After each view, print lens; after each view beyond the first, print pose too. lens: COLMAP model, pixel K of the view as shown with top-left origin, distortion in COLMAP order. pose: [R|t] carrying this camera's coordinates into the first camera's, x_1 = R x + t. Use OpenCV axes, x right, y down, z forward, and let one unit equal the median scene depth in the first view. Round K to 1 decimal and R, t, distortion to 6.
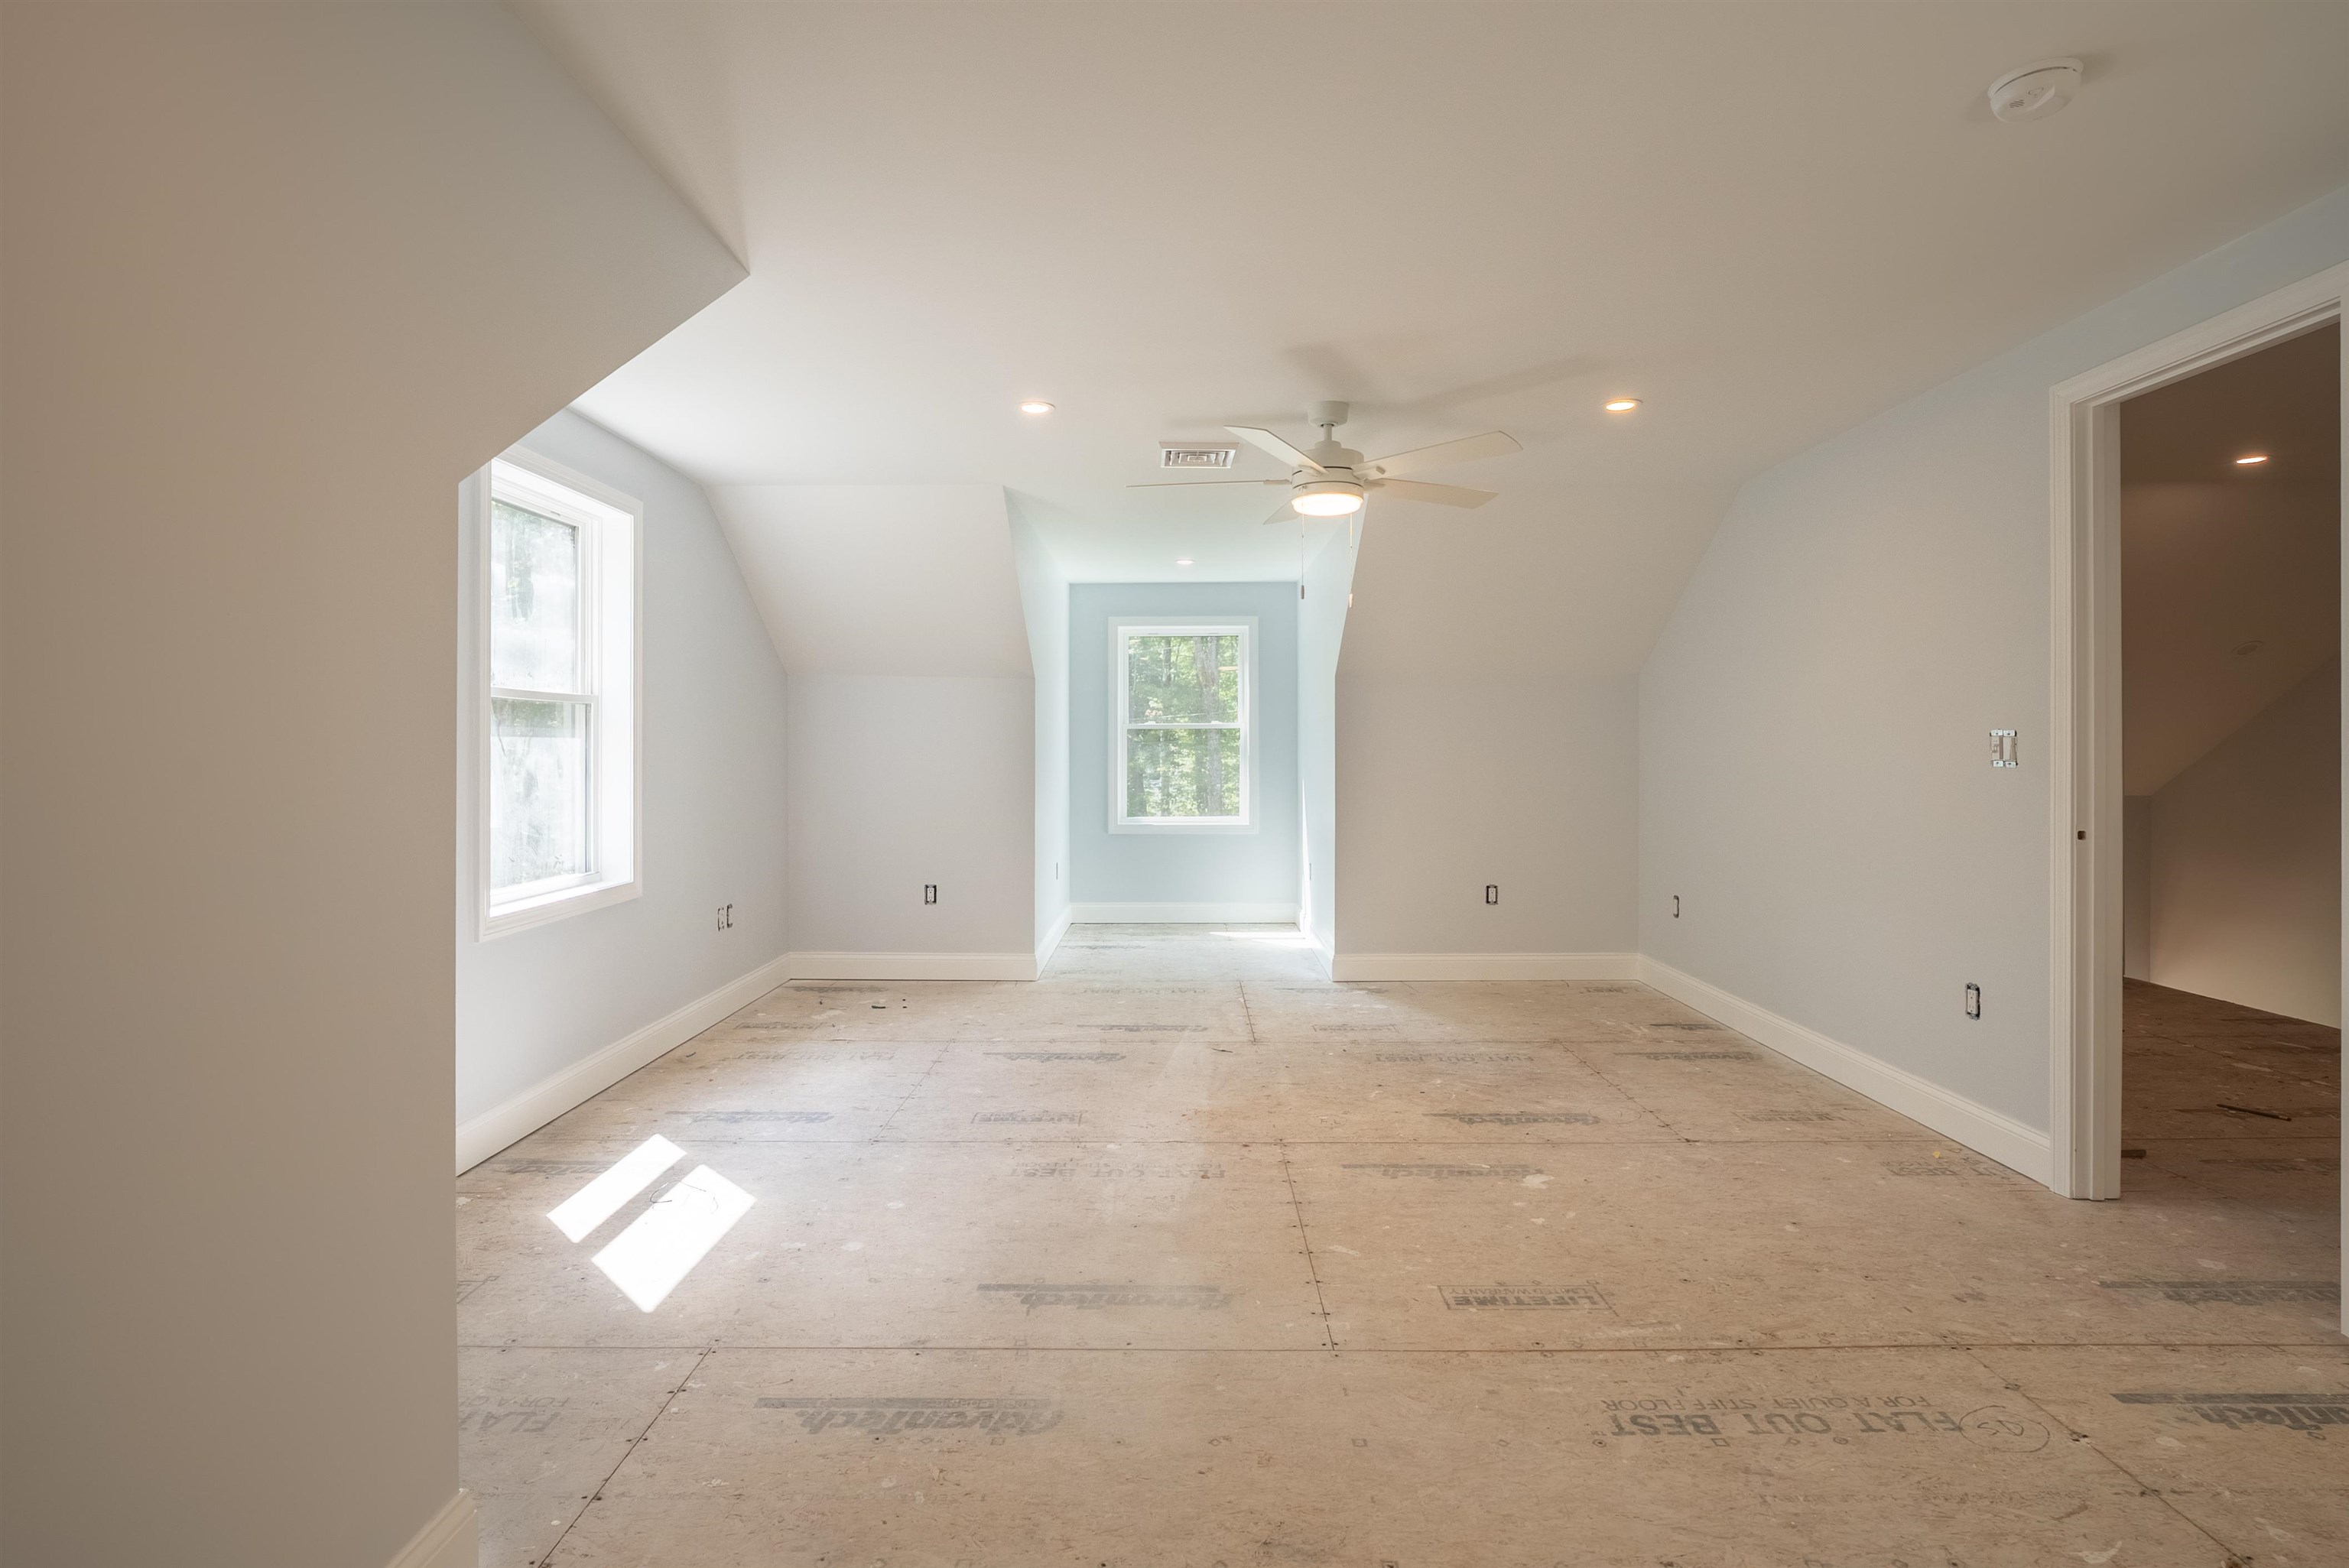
lens RADIAL K [[1174.1, 0, 1171.6], [0, 1174.1, 734.3], [0, 0, 1]] dist [-0.011276, 0.000314]
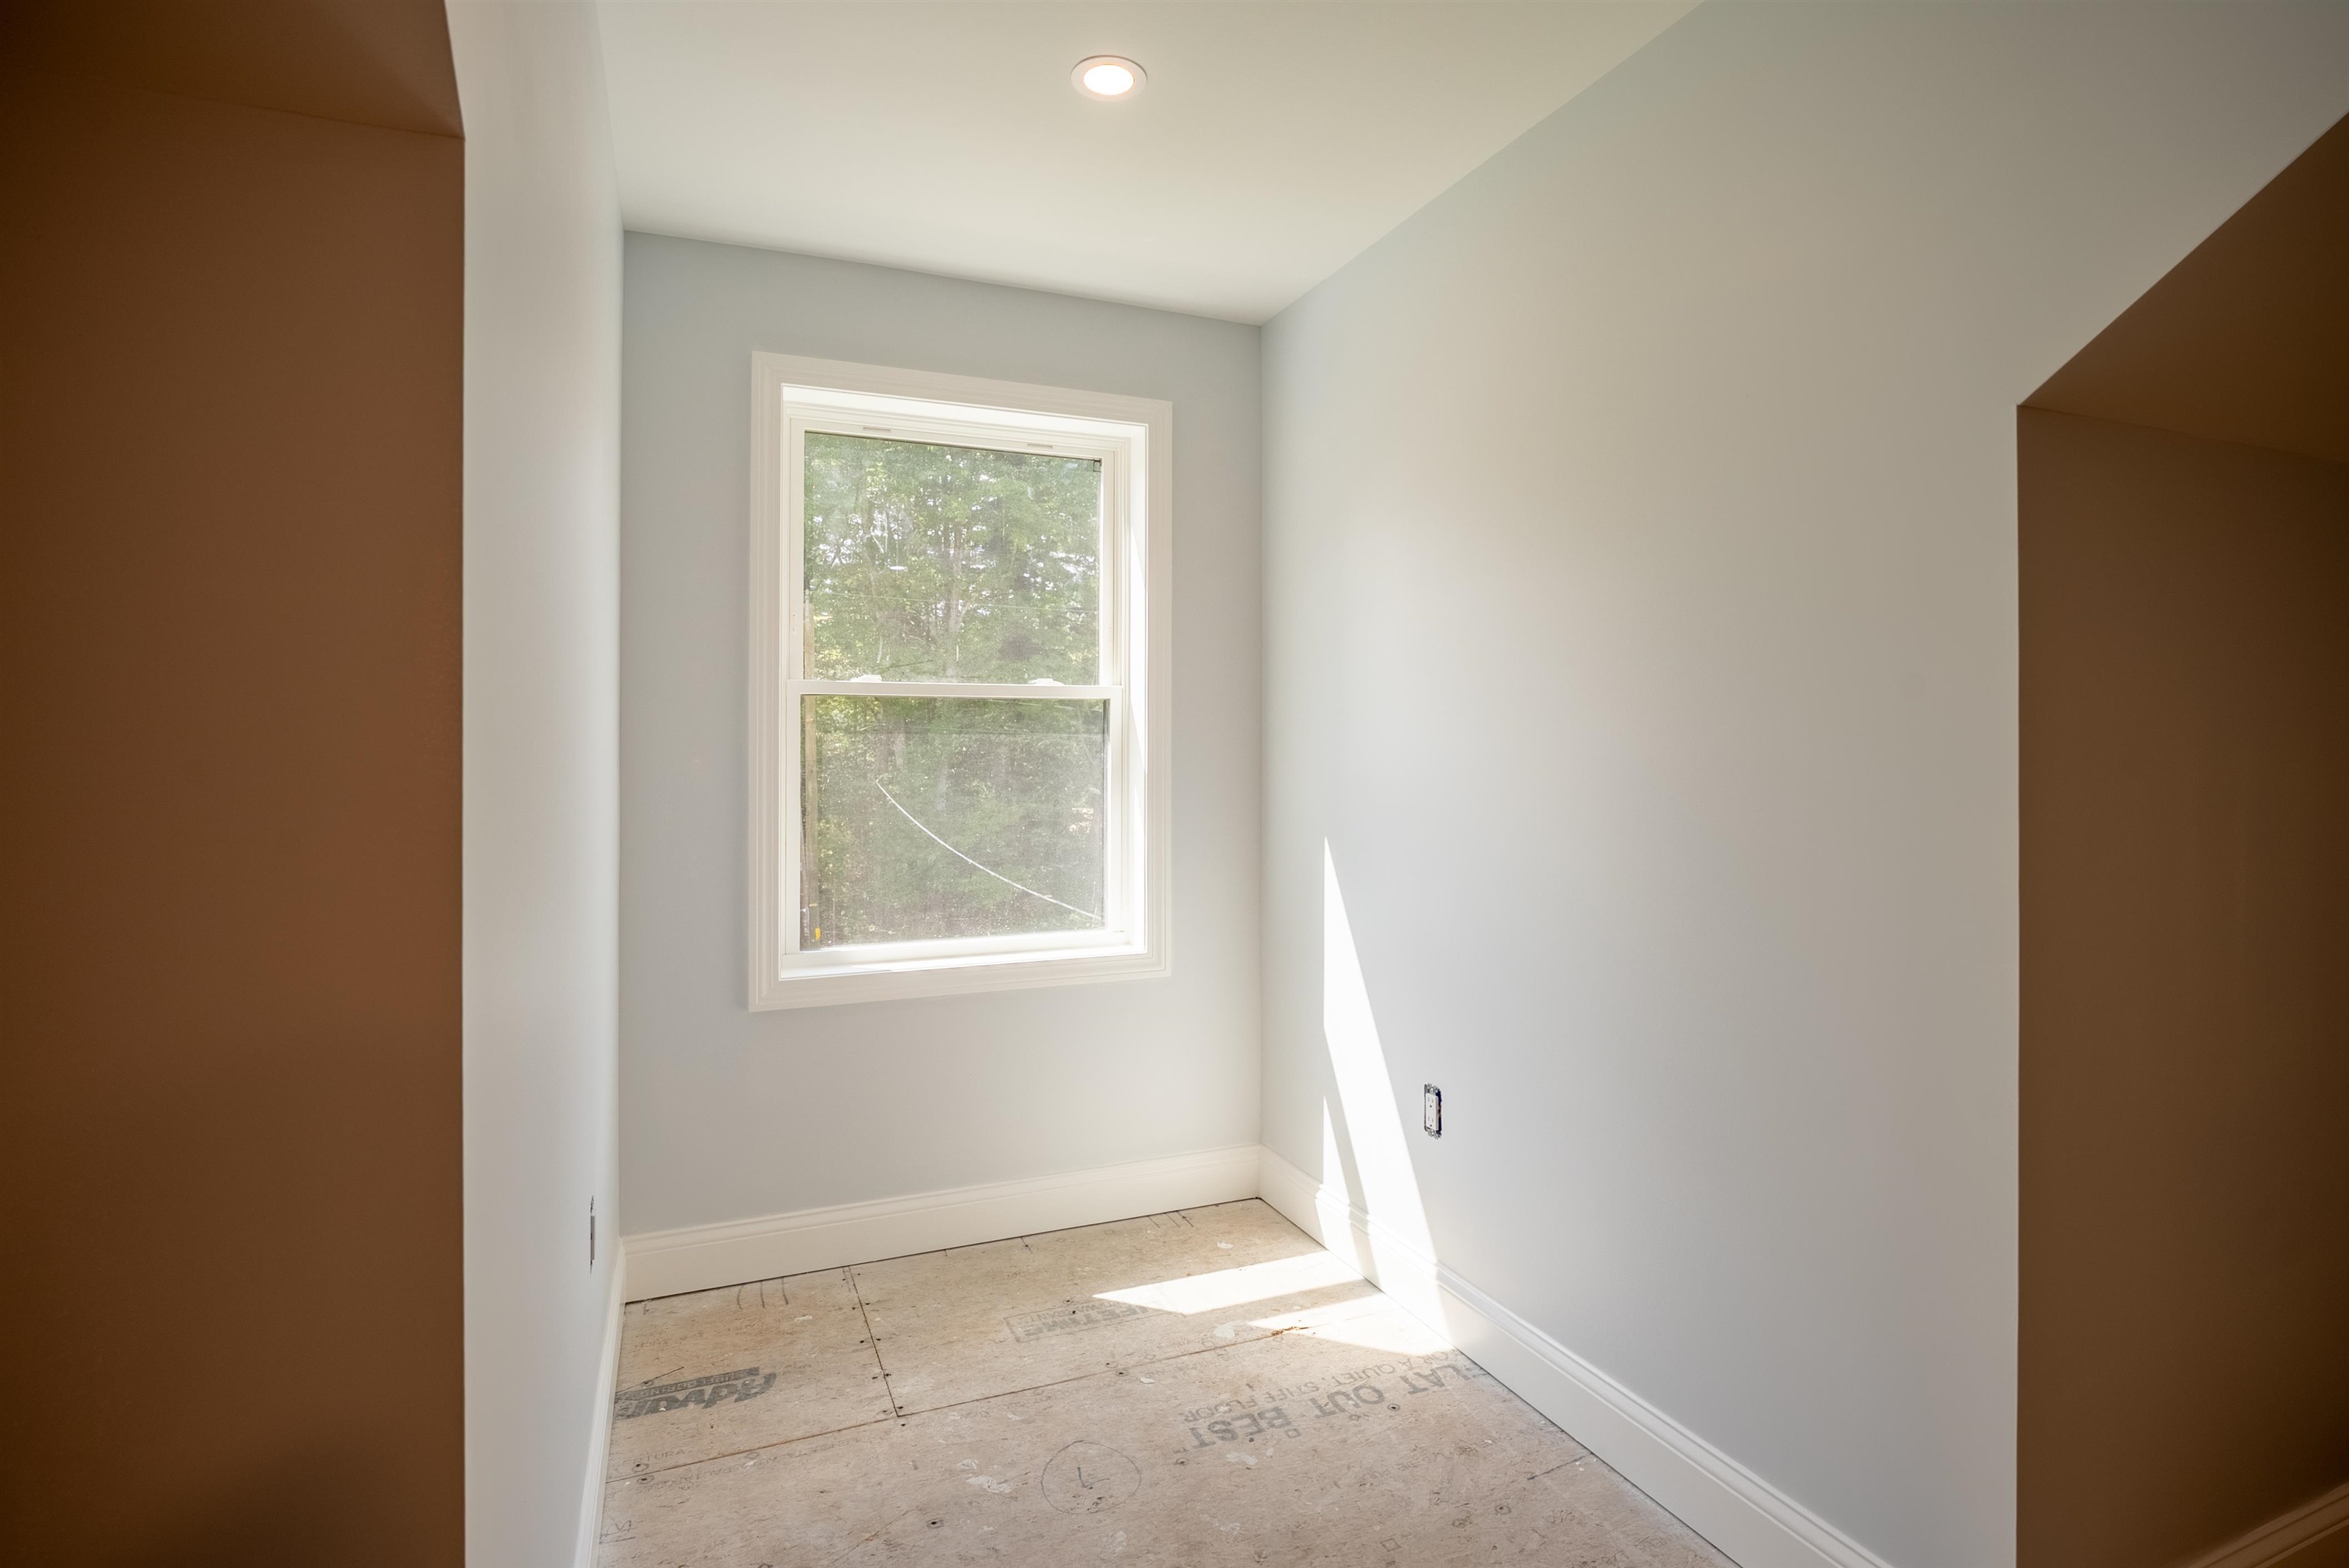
lens RADIAL K [[1174.1, 0, 1171.6], [0, 1174.1, 734.3], [0, 0, 1]] dist [-0.011276, 0.000314]
pose [[0.927264, 0.002488, 0.374401, -0.143103], [-0.001393, 0.999994, -0.003196, 0.017065], [-0.374406, 0.002442, 0.927262, 1.383027]]
